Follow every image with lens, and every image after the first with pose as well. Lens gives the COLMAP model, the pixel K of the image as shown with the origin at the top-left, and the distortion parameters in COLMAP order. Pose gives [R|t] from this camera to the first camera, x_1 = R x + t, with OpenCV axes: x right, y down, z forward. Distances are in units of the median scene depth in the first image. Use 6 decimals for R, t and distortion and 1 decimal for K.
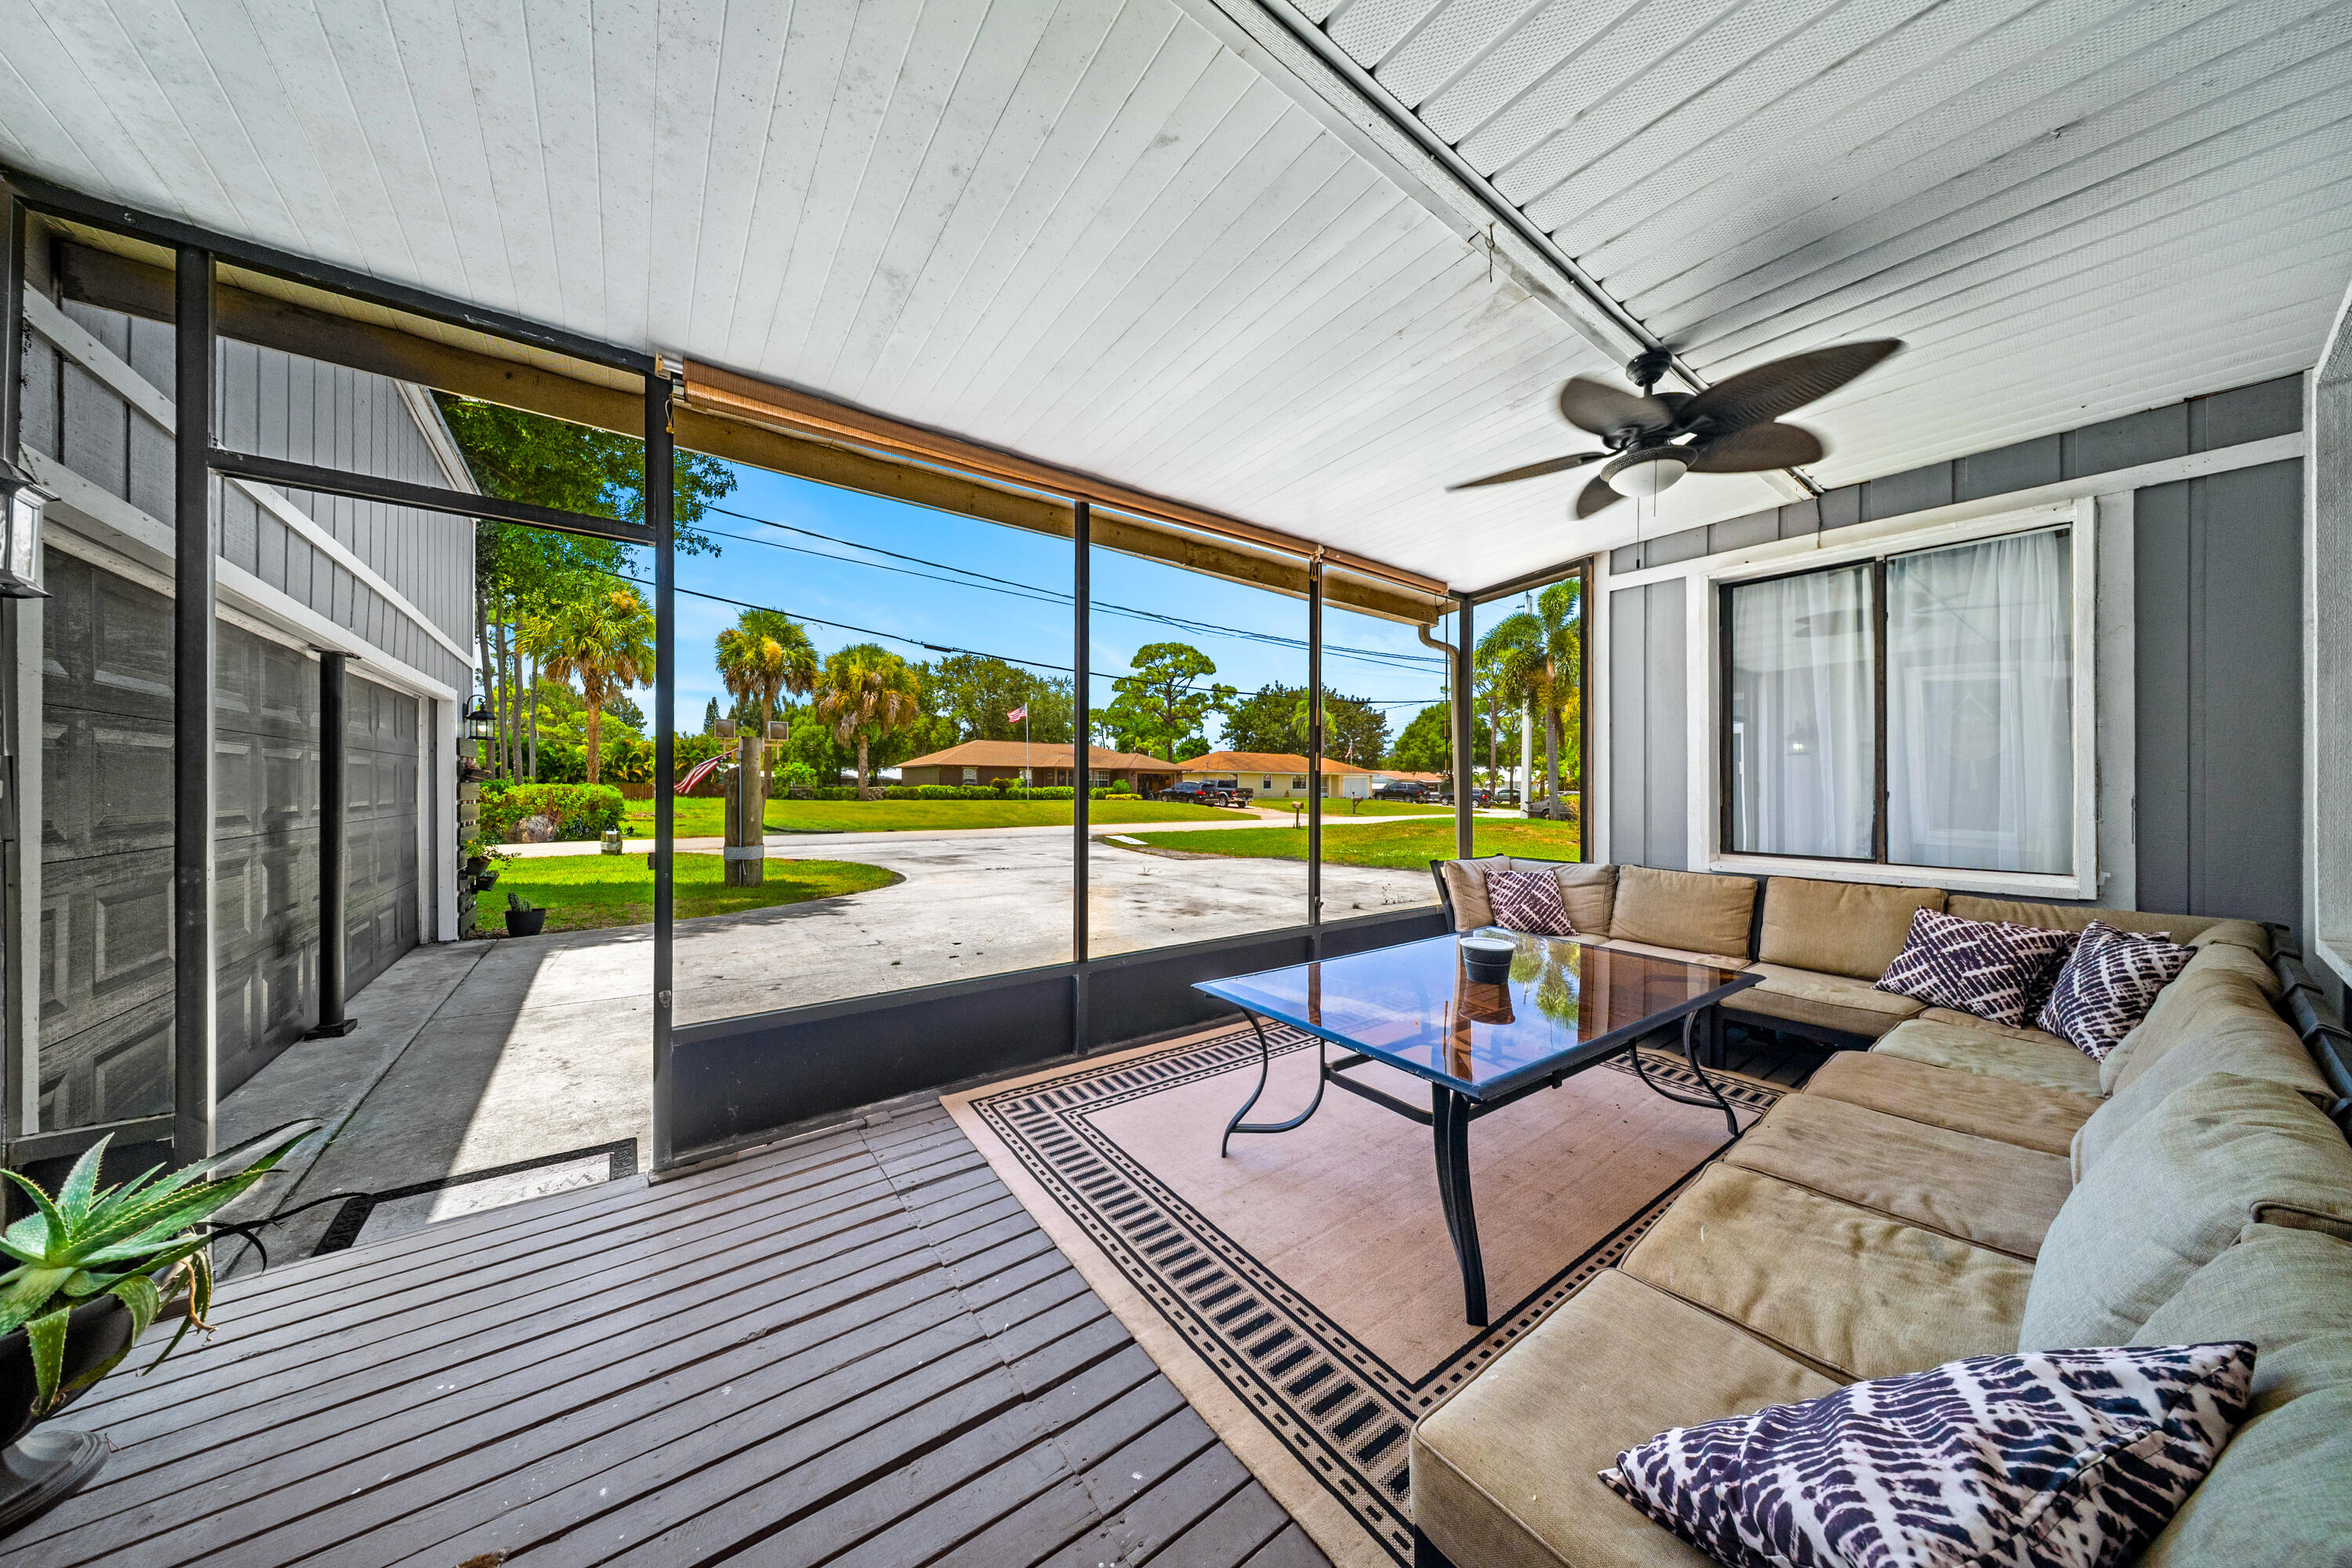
lens RADIAL K [[709.6, 0, 1158.4], [0, 709.6, 780.1], [0, 0, 1]] dist [0.001277, -0.000084]
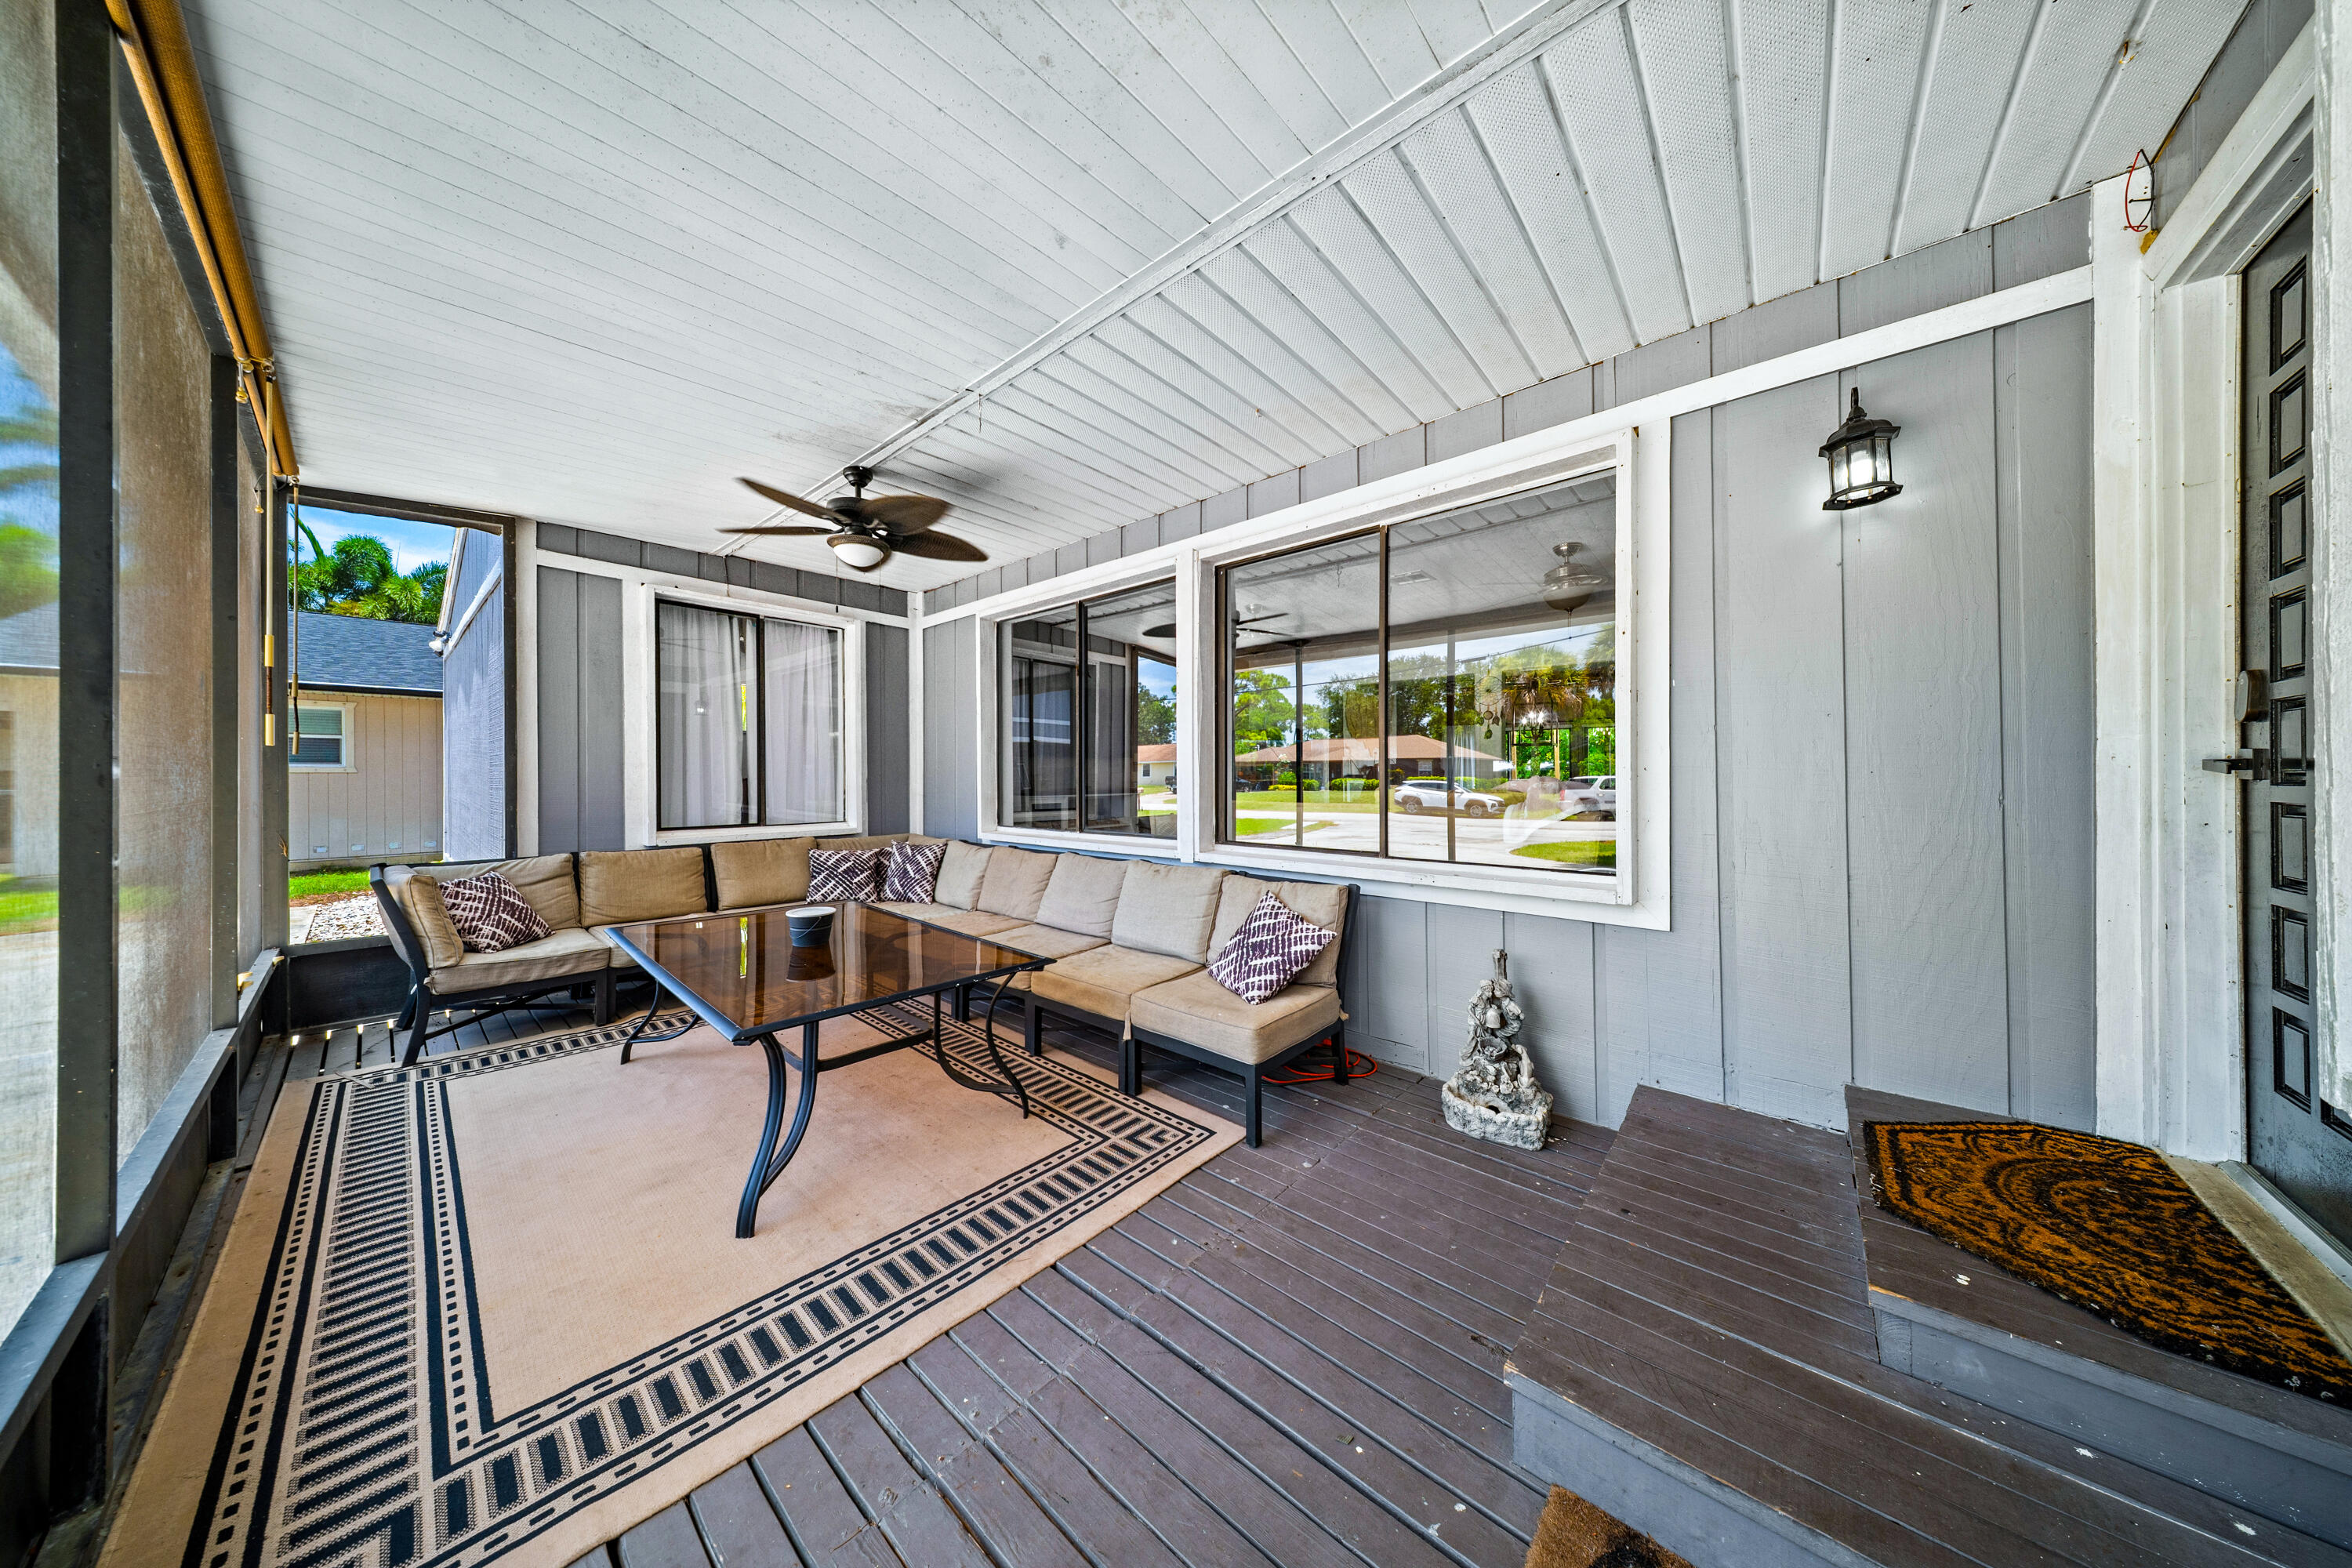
lens RADIAL K [[703.9, 0, 1134.2], [0, 703.9, 768.5], [0, 0, 1]] dist [0.000198, -0.000043]
pose [[-0.183574, 0.001128, 0.983005, -0.771701], [-0.012012, 0.999922, -0.003391, -0.007152], [-0.982932, -0.012430, -0.183546, 0.714370]]
